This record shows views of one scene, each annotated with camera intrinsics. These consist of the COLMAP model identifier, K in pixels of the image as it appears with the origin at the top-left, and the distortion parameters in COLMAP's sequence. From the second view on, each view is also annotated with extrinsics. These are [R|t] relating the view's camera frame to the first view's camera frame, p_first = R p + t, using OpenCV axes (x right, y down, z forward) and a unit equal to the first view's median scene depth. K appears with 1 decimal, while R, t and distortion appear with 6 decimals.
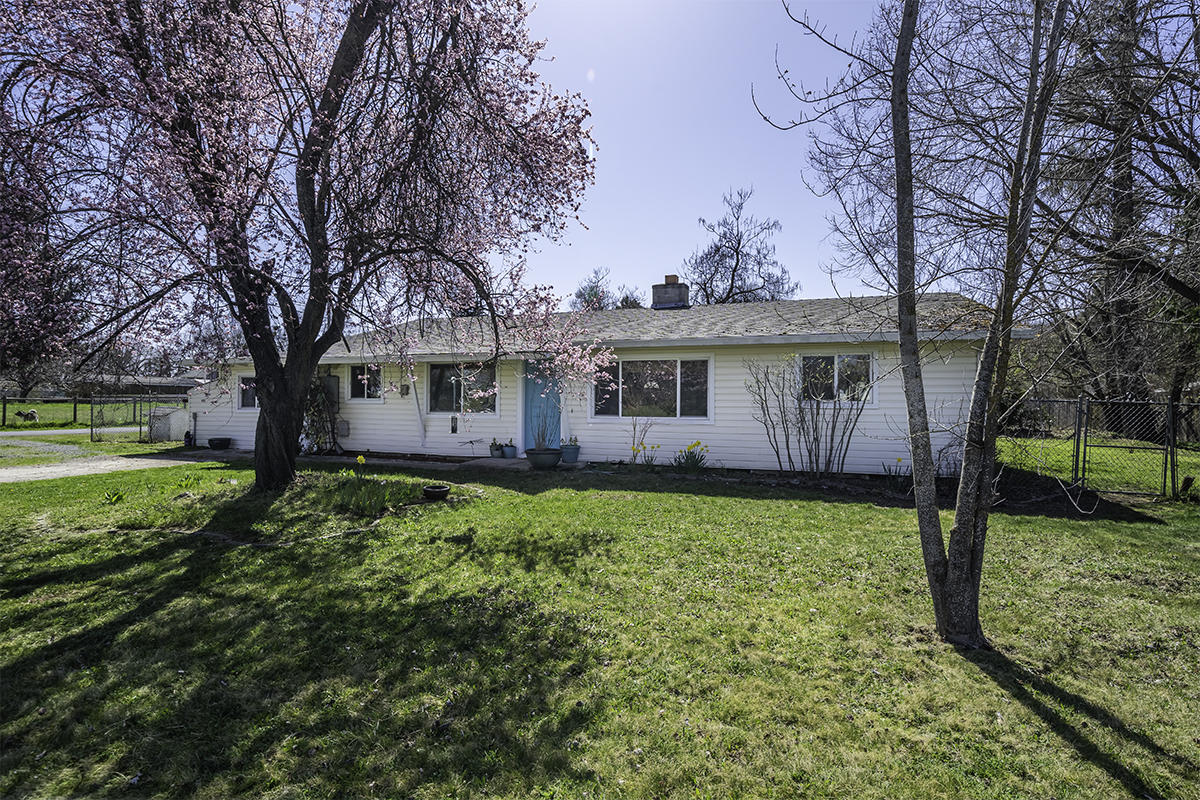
lens RADIAL K [[606.3, 0, 600.0], [0, 606.3, 400.0], [0, 0, 1]] dist [0.000599, 0.000178]
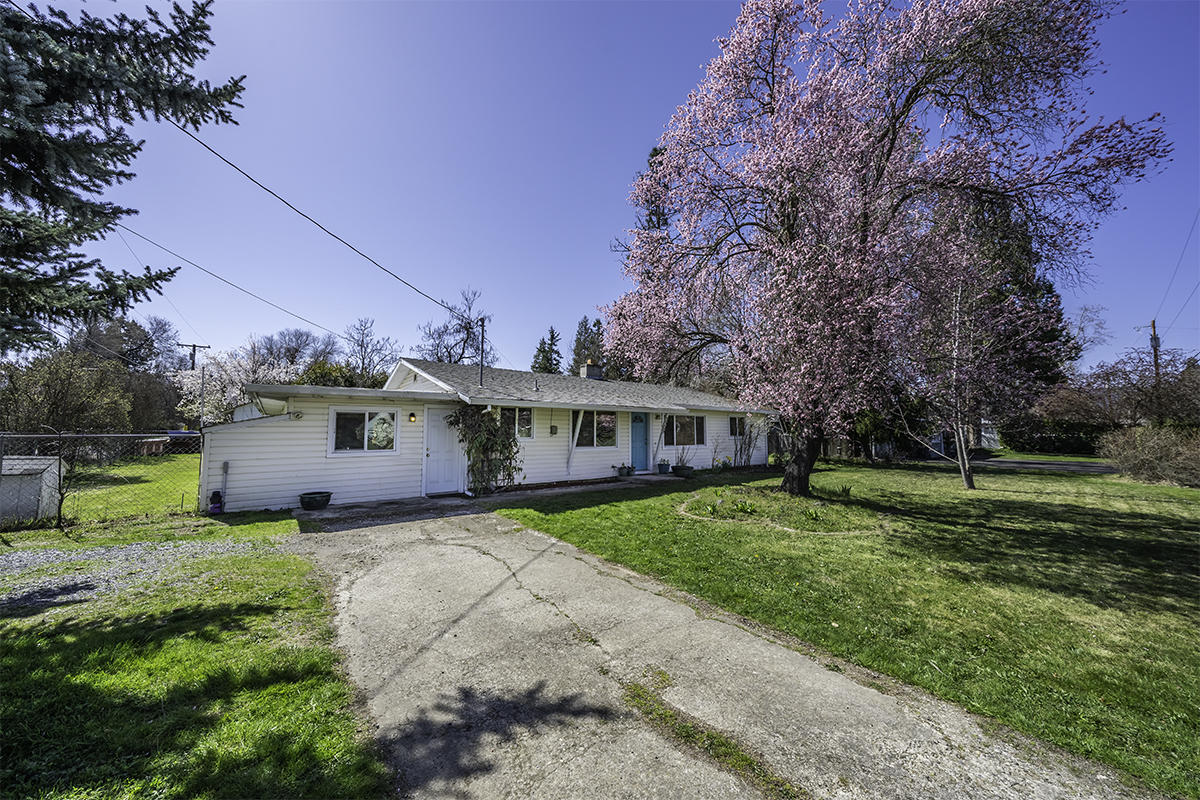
lens RADIAL K [[420.9, 0, 600.0], [0, 420.9, 400.0], [0, 0, 1]] dist [-0.000667, -0.000022]
pose [[0.519044, 0.062935, 0.852428, -1.011189], [0.002096, 0.997189, -0.074899, -0.012914], [-0.854745, 0.040663, 0.517453, 0.495995]]
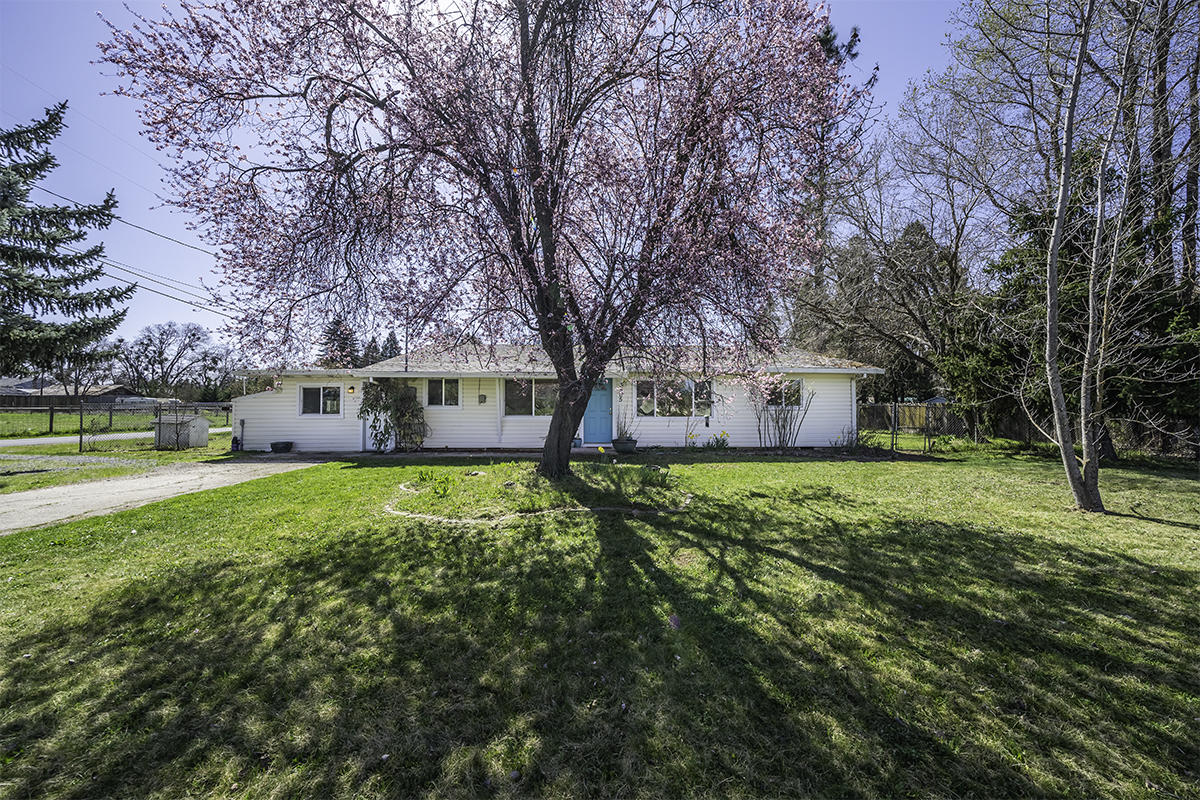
lens RADIAL K [[420.9, 0, 600.0], [0, 420.9, 400.0], [0, 0, 1]] dist [-0.000667, -0.000022]
pose [[0.917733, 0.000861, 0.397196, -0.456921], [0.005388, 0.999879, -0.014618, 0.000740], [-0.397161, 0.015555, 0.917617, 0.081827]]
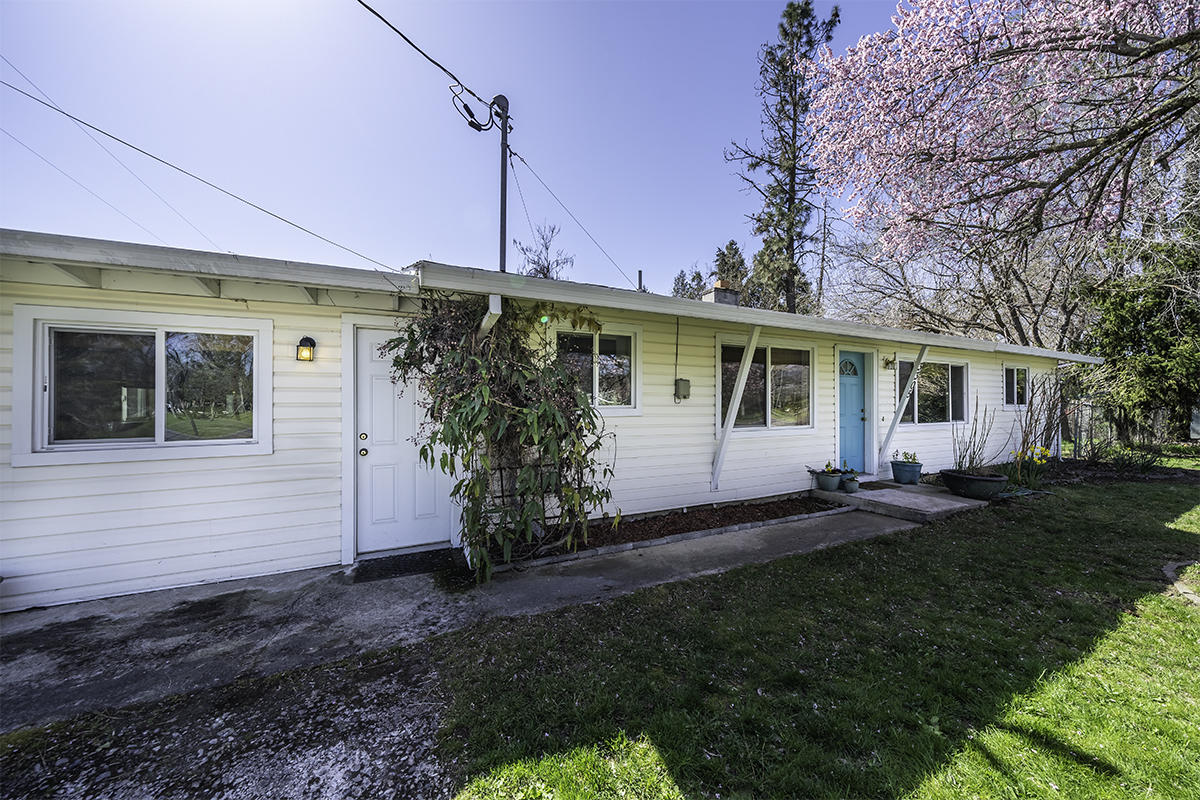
lens RADIAL K [[420.9, 0, 600.0], [0, 420.9, 400.0], [0, 0, 1]] dist [-0.000667, -0.000022]
pose [[0.690305, 0.000374, 0.723518, -0.645438], [0.004581, 0.999978, -0.004887, -0.005309], [-0.723504, 0.006688, 0.690288, 0.817141]]
